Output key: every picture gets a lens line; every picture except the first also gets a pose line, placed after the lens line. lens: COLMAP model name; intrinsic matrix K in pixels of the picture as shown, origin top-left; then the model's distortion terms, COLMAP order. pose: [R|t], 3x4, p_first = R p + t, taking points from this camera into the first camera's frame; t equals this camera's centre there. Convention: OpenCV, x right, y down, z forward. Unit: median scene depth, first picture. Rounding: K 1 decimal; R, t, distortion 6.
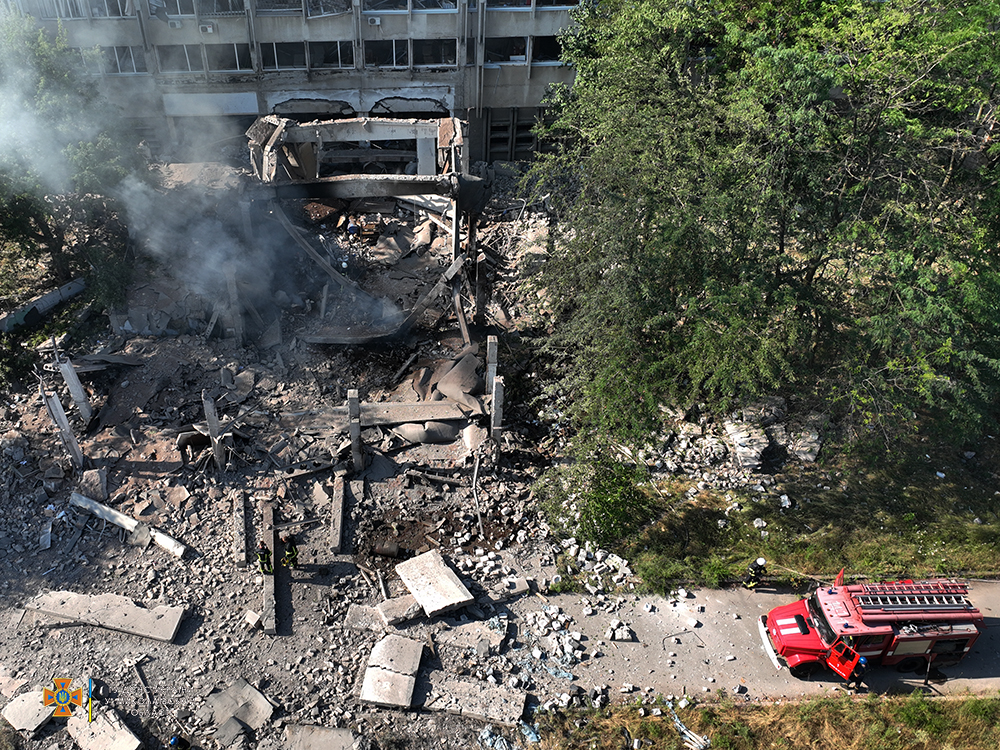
lens RADIAL K [[1021.3, 0, 500.0], [0, 1021.3, 375.0], [0, 0, 1]] dist [0.007142, -0.000866]
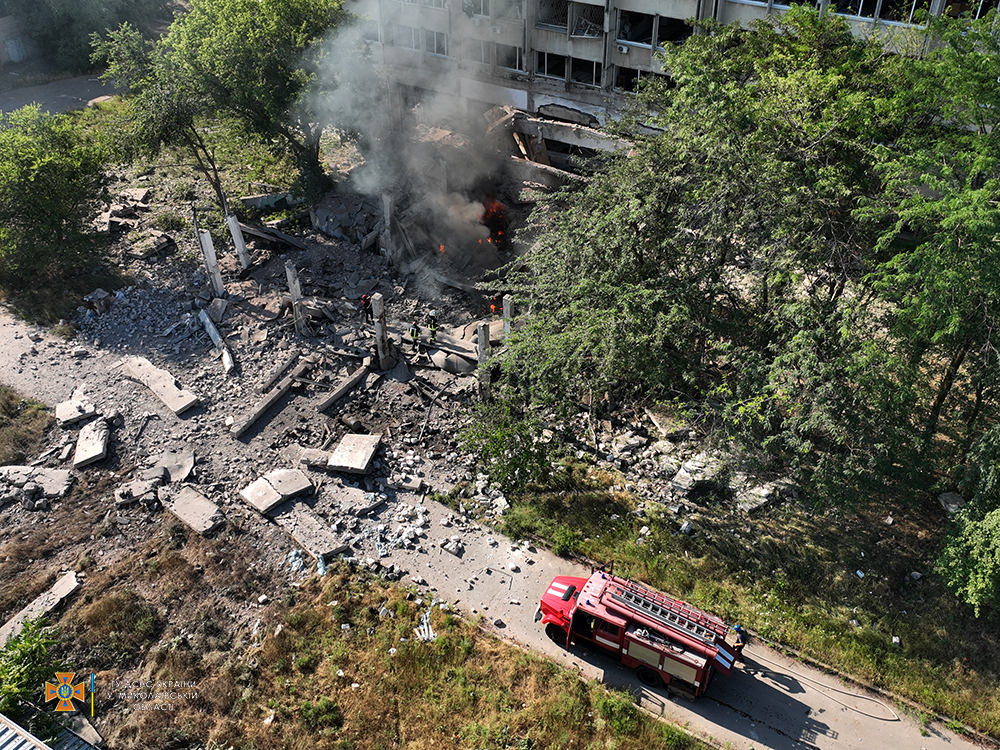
lens RADIAL K [[1021.3, 0, 500.0], [0, 1021.3, 375.0], [0, 0, 1]] dist [0.007142, -0.000866]
pose [[0.826624, 0.326906, -0.458067, 0.608818], [-0.360789, 0.932536, 0.014442, 0.037352], [0.431885, 0.153327, 0.888800, -0.022771]]
